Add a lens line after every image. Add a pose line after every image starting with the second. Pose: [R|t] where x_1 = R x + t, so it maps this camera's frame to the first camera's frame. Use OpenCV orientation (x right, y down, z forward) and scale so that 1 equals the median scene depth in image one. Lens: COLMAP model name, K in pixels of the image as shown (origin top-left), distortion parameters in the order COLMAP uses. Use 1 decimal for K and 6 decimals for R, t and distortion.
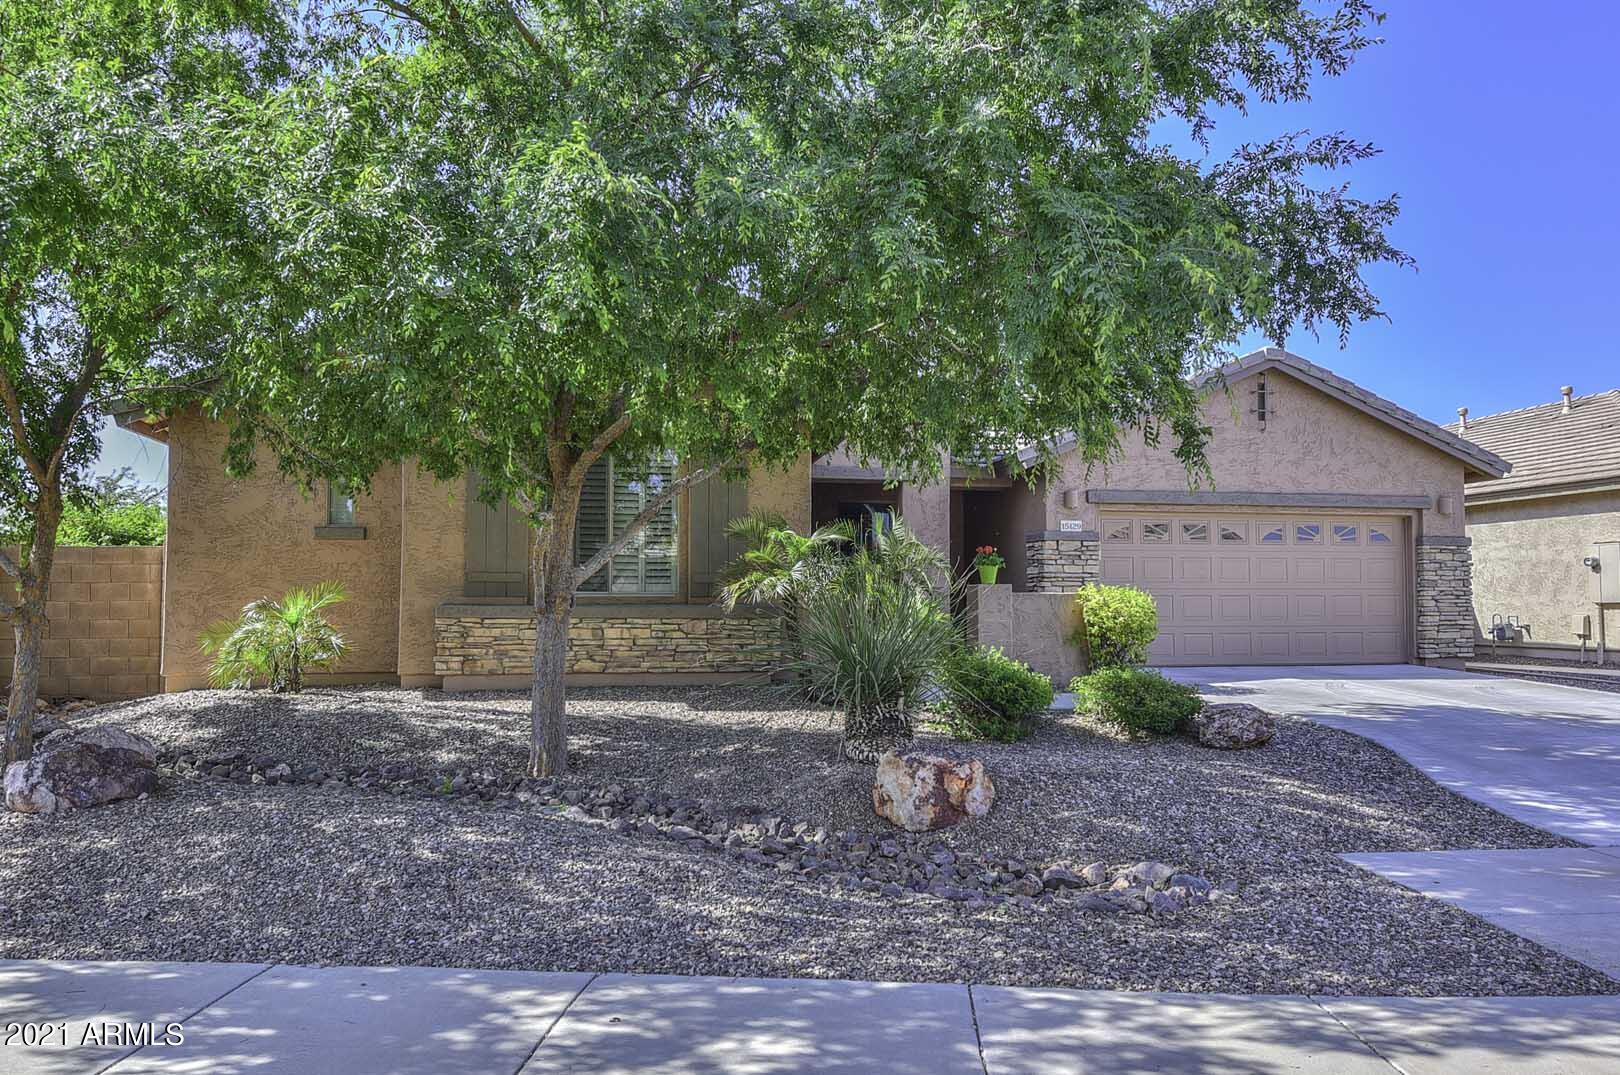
lens RADIAL K [[1060.6, 0, 810.0], [0, 1060.6, 537.5], [0, 0, 1]] dist [0.002323, 0.000624]
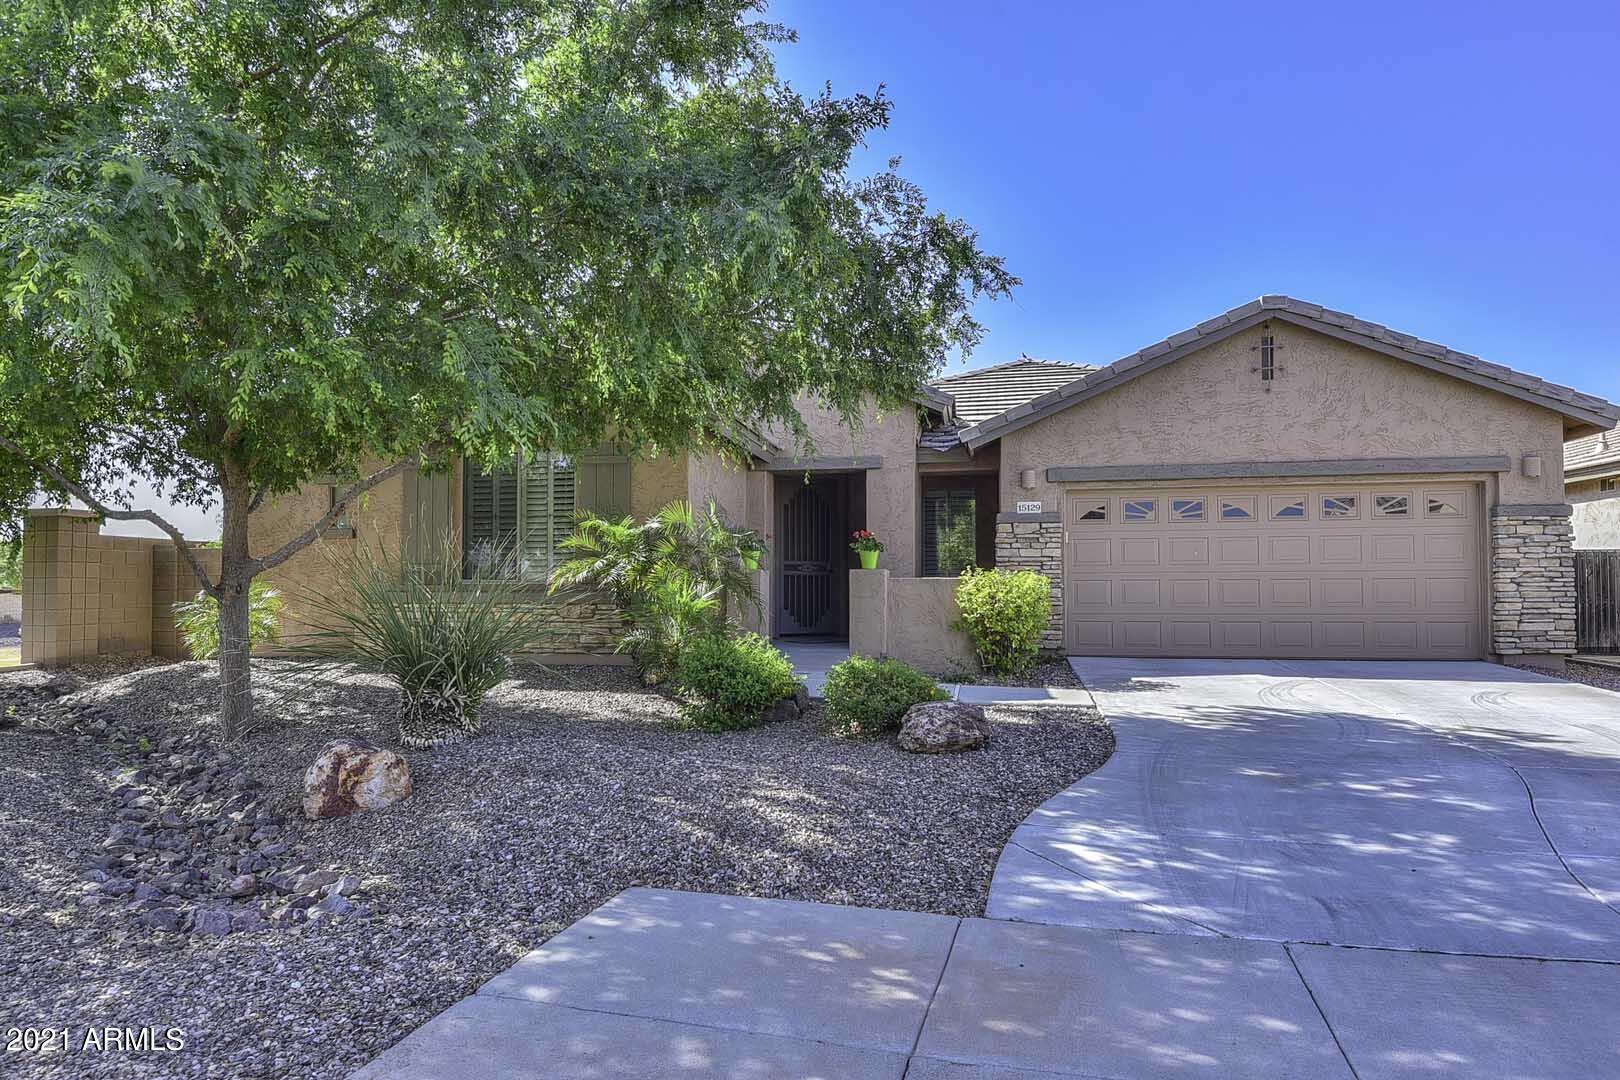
lens RADIAL K [[936.0, 0, 810.0], [0, 936.0, 540.0], [0, 0, 1]] dist [-0.004680, -0.001552]
pose [[0.928308, -0.019123, -0.371320, 0.356851], [0.025518, 0.999598, 0.012317, 0.003053], [0.370935, -0.020910, 0.928423, 0.137574]]
